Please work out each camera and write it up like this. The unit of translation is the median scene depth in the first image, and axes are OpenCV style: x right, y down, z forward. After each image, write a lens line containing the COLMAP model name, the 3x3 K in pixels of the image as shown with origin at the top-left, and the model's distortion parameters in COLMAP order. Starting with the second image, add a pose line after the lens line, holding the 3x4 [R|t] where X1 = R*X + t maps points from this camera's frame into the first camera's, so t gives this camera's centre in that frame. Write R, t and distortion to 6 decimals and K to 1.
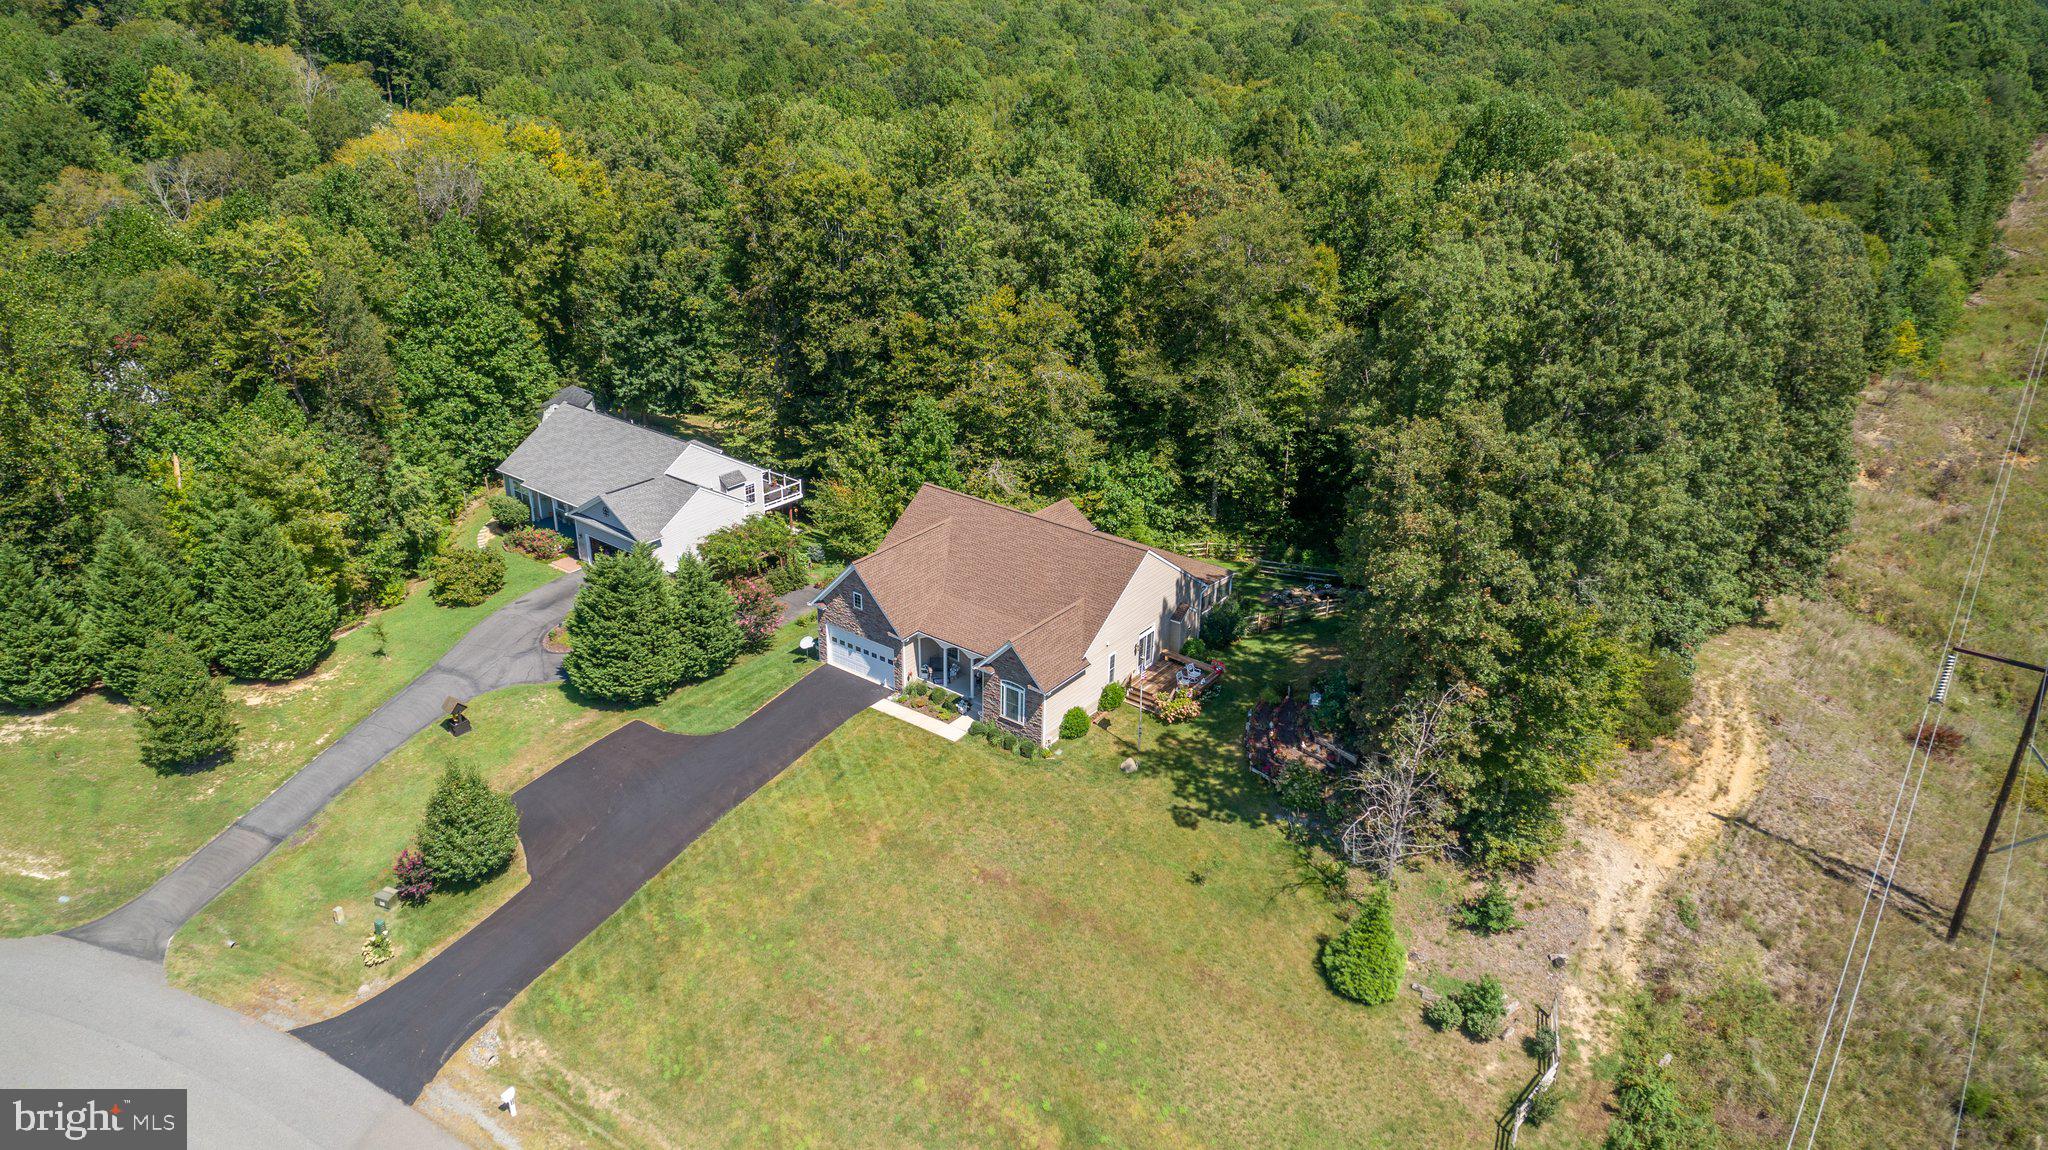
lens RADIAL K [[1401.3, 0, 1024.0], [0, 1401.3, 575.0], [0, 0, 1]] dist [-0.005851, 0.001901]
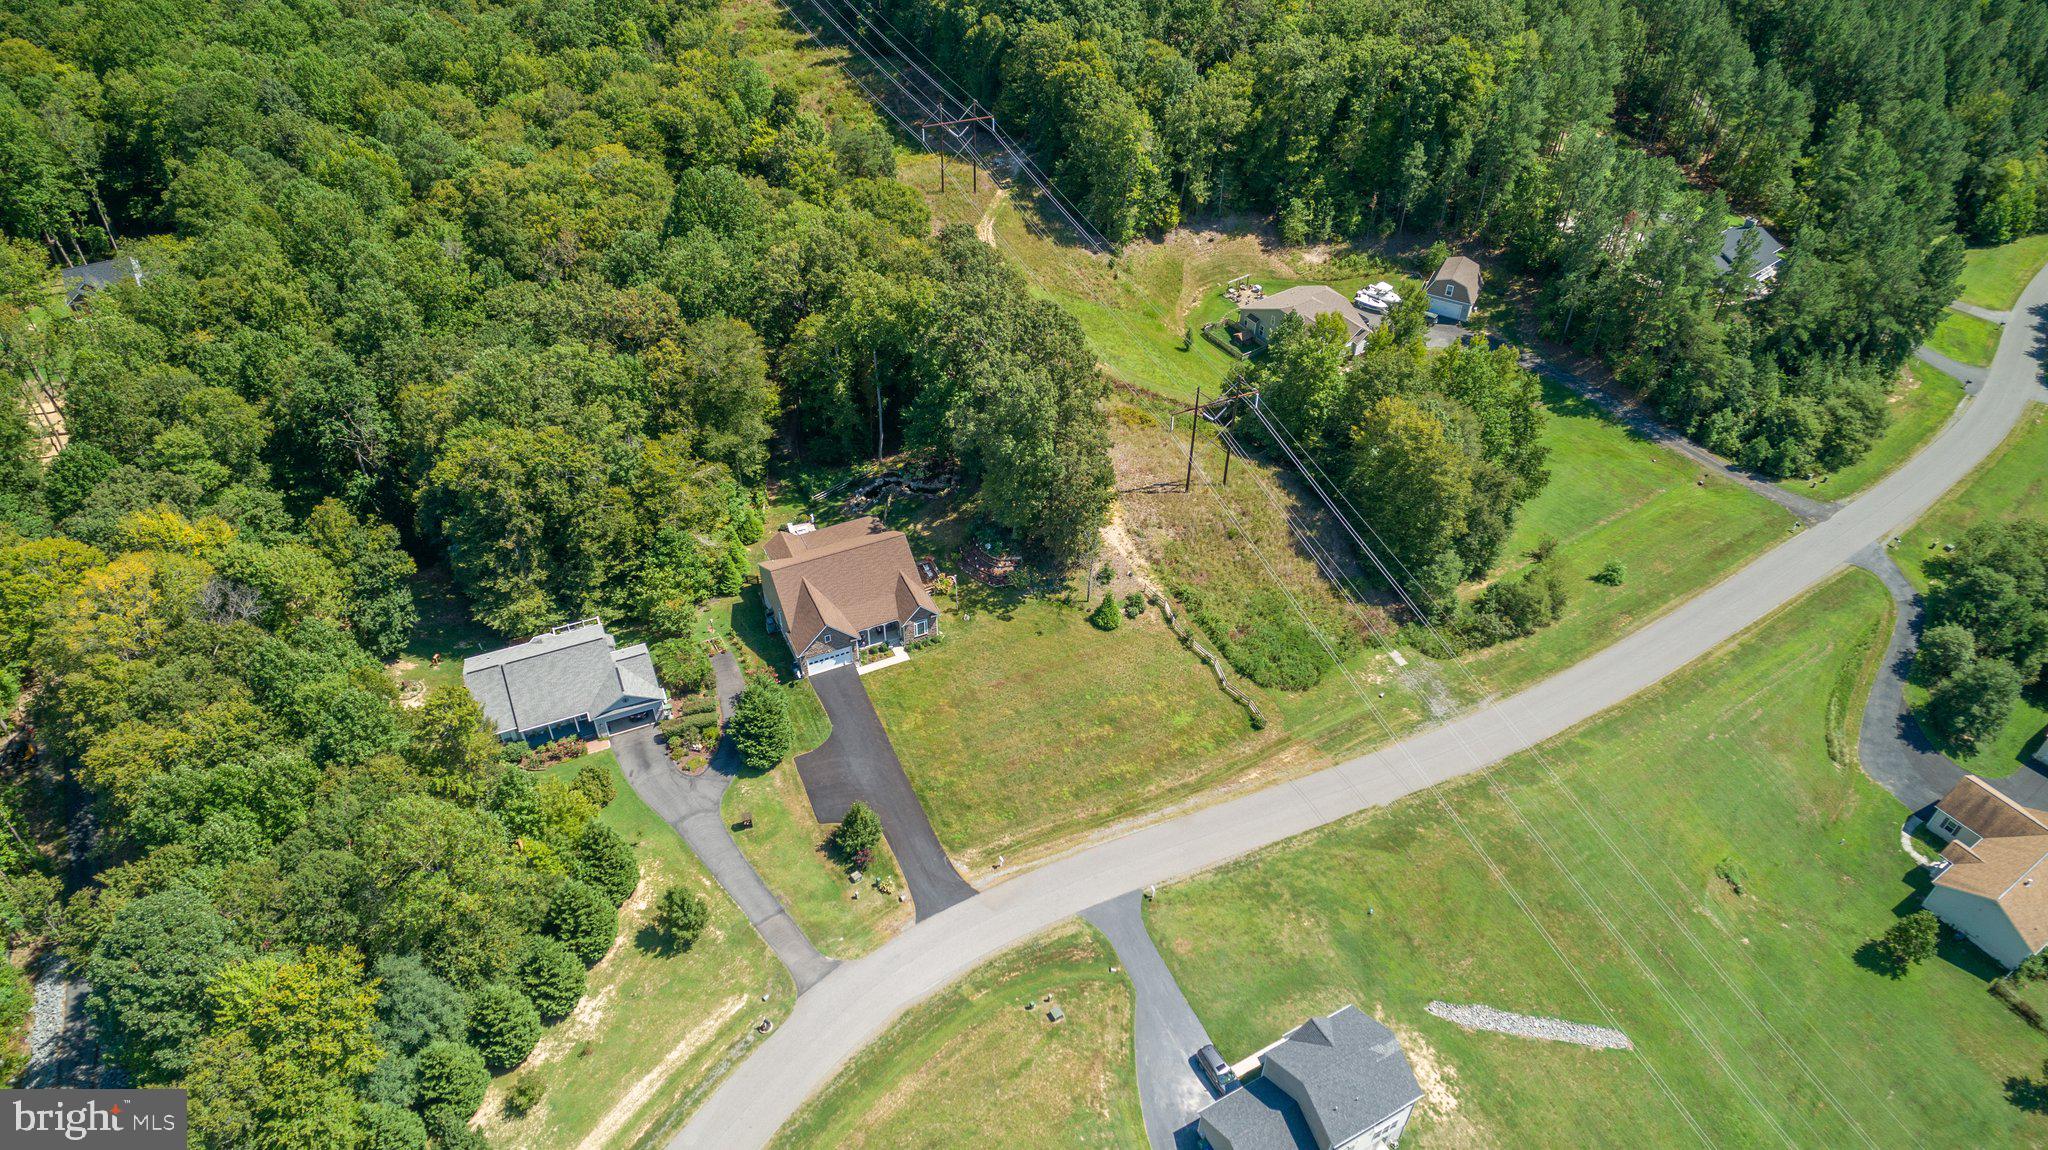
lens RADIAL K [[1441.5, 0, 1037.0], [0, 1441.5, 586.4], [0, 0, 1]] dist [0.000169, 0.002190]
pose [[0.470104, -0.601671, 0.645751, -1.281645], [0.354759, 0.798743, 0.485958, -0.948494], [-0.808176, 0.000635, 0.588941, -0.449281]]
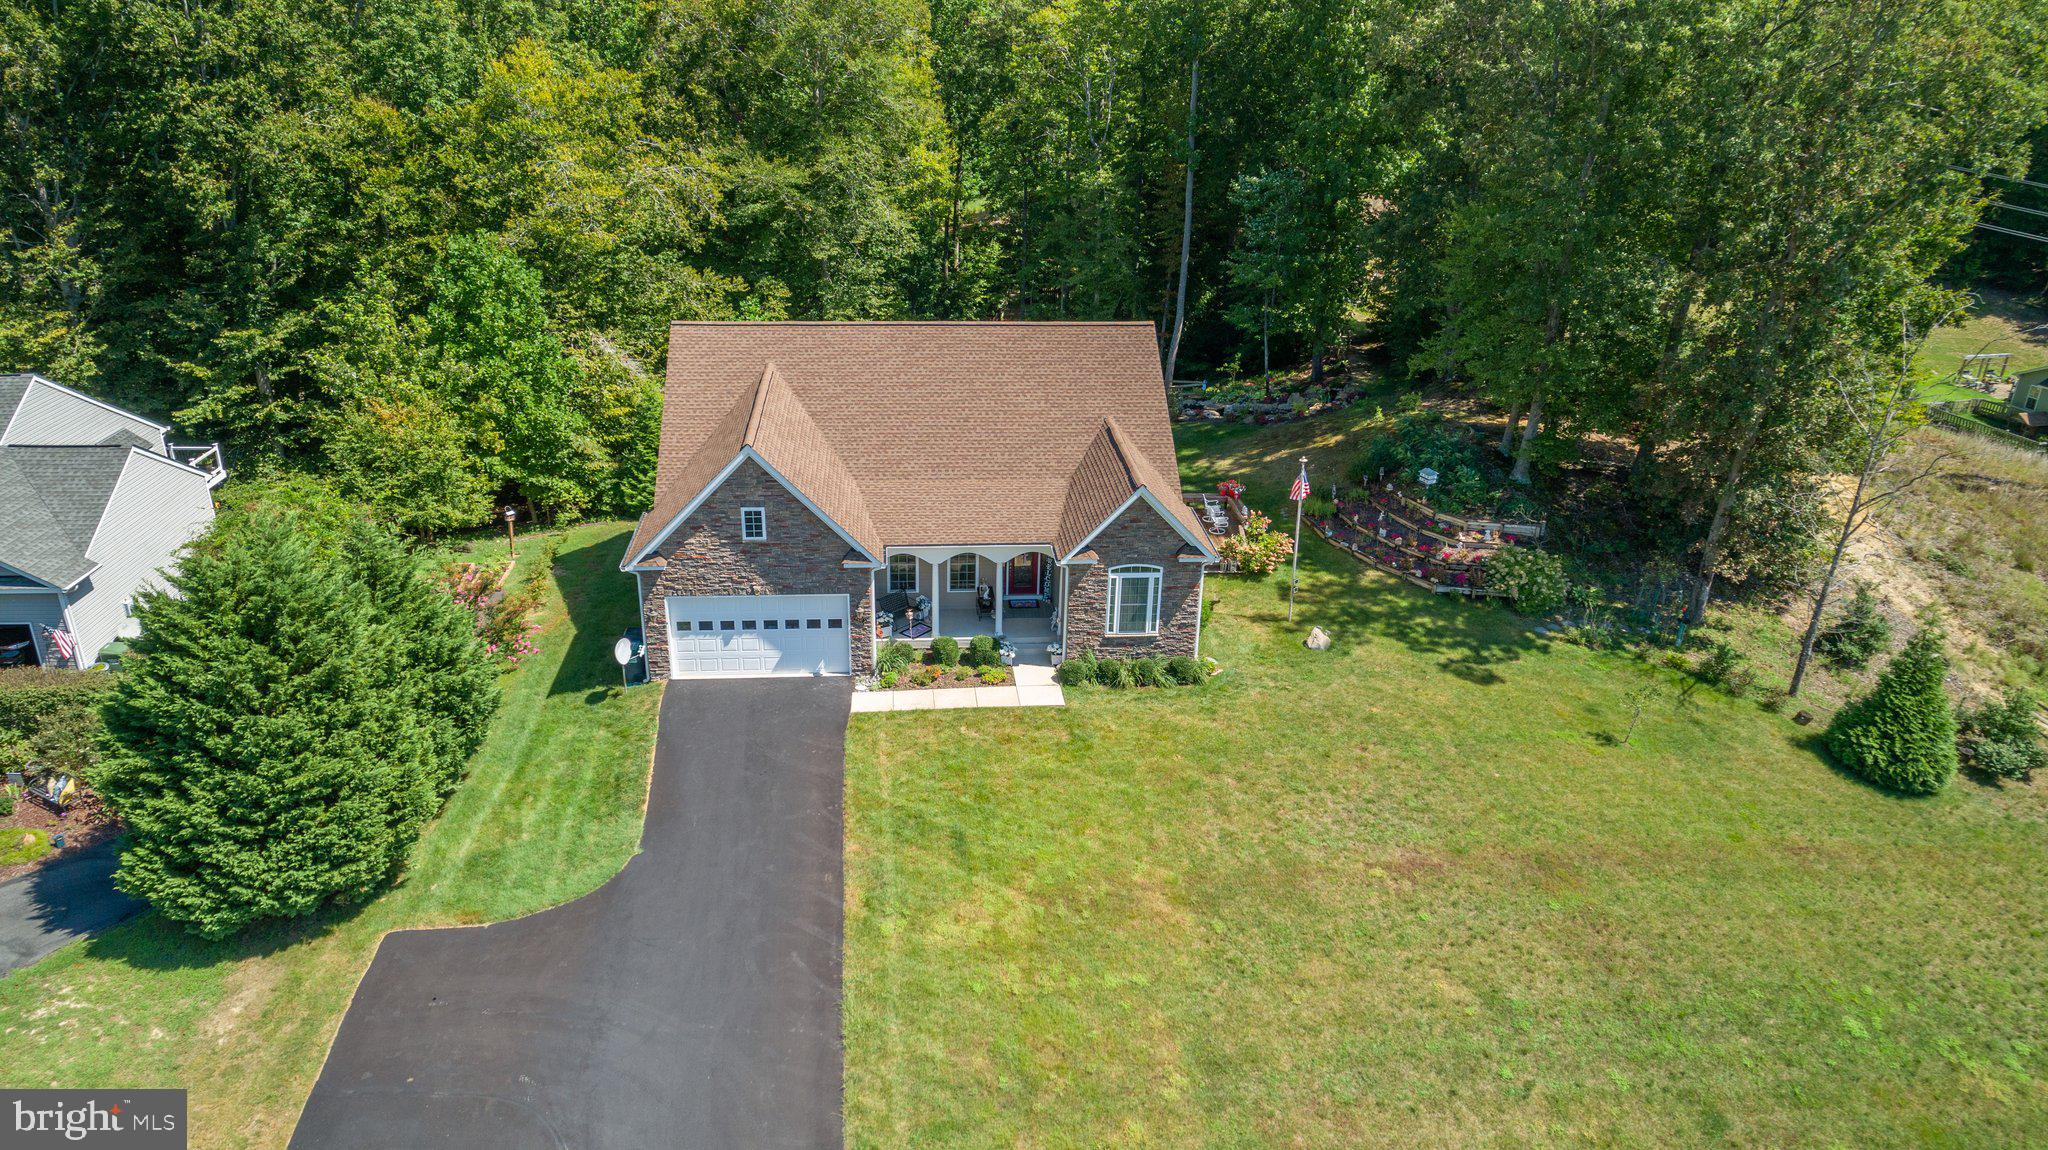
lens RADIAL K [[1378.4, 0, 1020.2], [0, 1378.4, 579.7], [0, 0, 1]] dist [-0.009358, 0.006433]
pose [[0.739165, -0.271765, 0.616261, -0.365990], [0.269203, 0.957925, 0.099544, 0.014438], [-0.617385, 0.092320, 0.781225, 0.572262]]
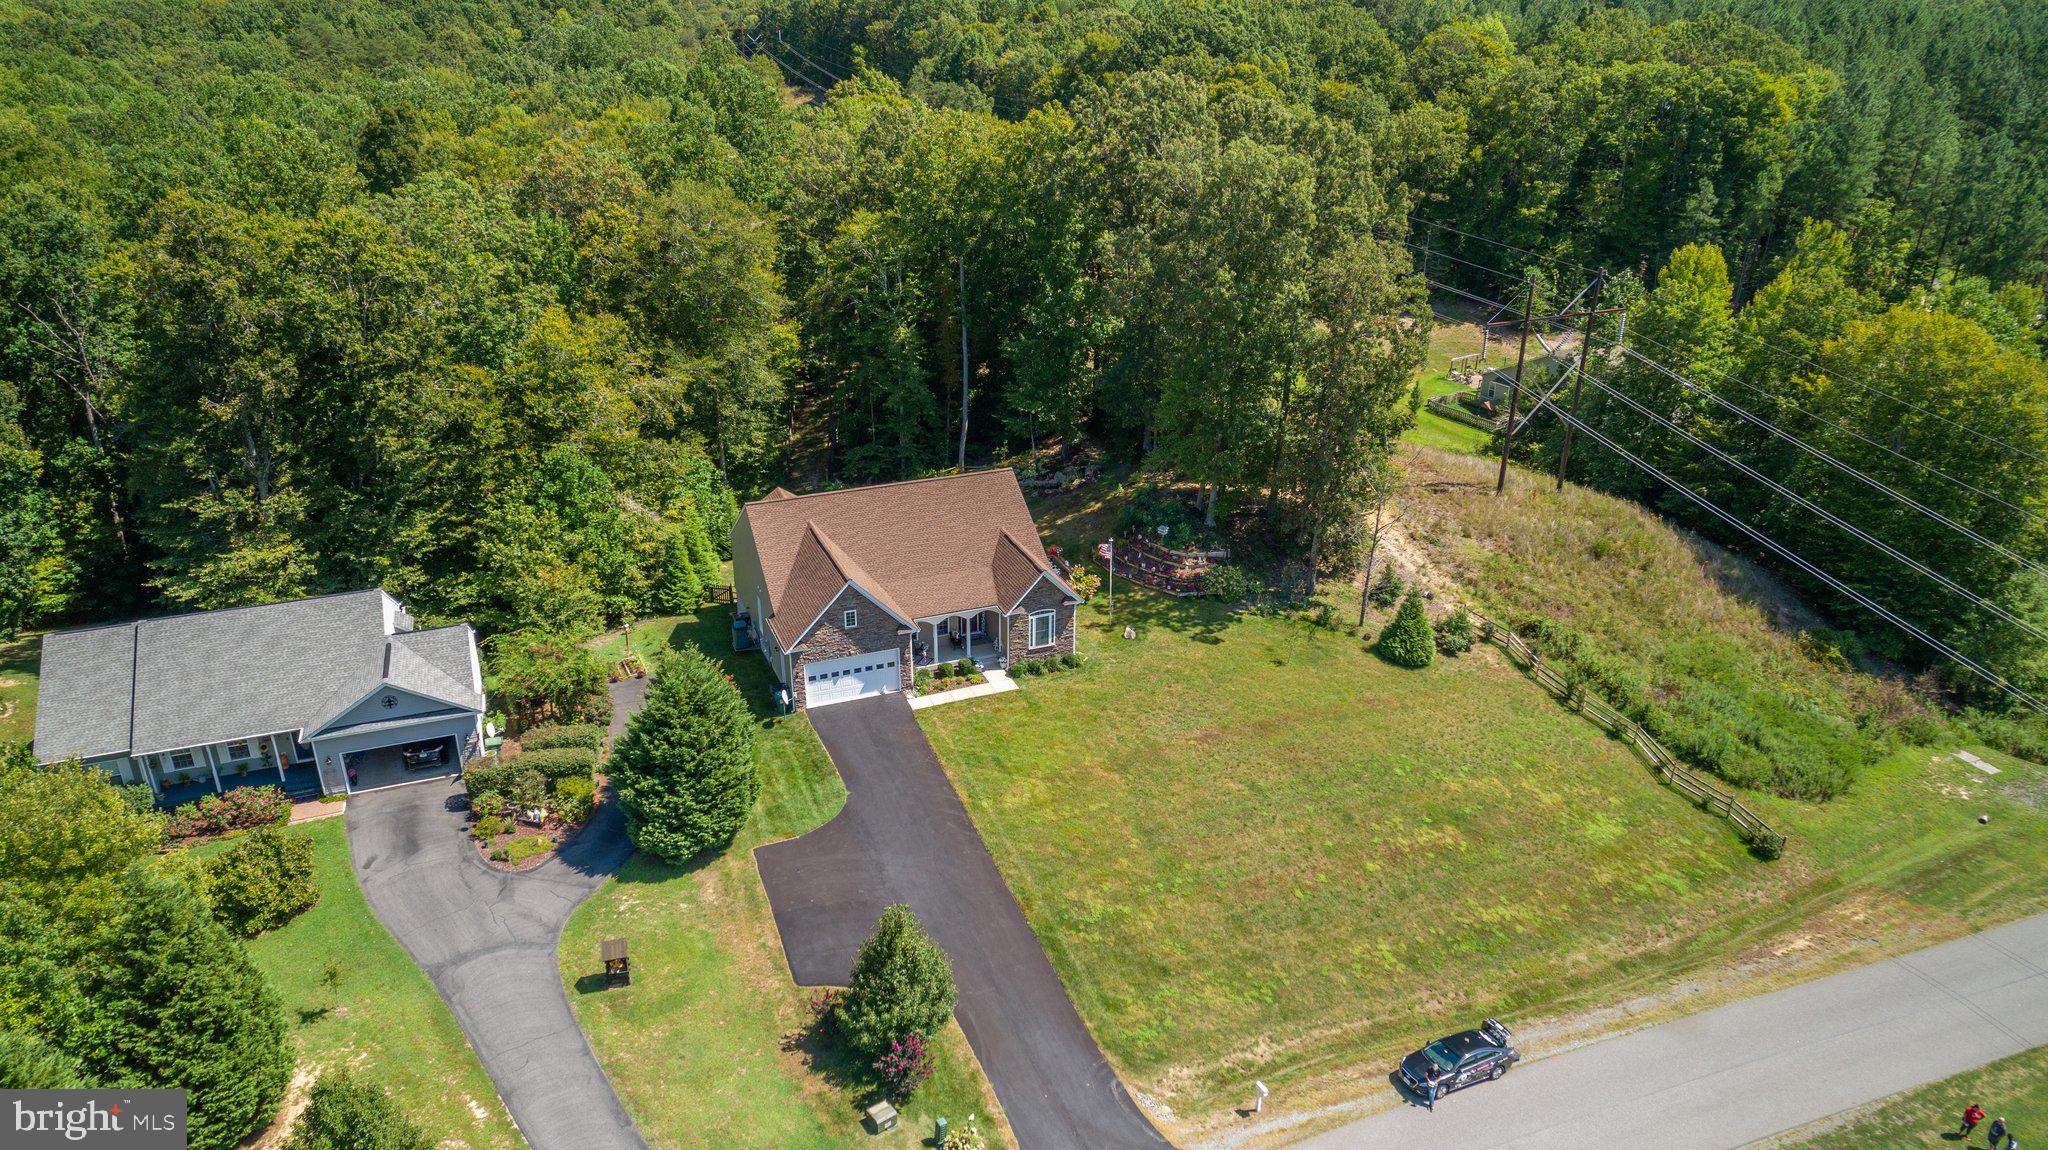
lens RADIAL K [[1401.3, 0, 1024.0], [0, 1401.3, 575.0], [0, 0, 1]] dist [-0.005851, 0.001901]
pose [[0.511657, -0.367376, 0.776686, -0.796480], [0.358568, 0.912794, 0.195541, -0.153939], [-0.780792, 0.178445, 0.598767, 0.351103]]
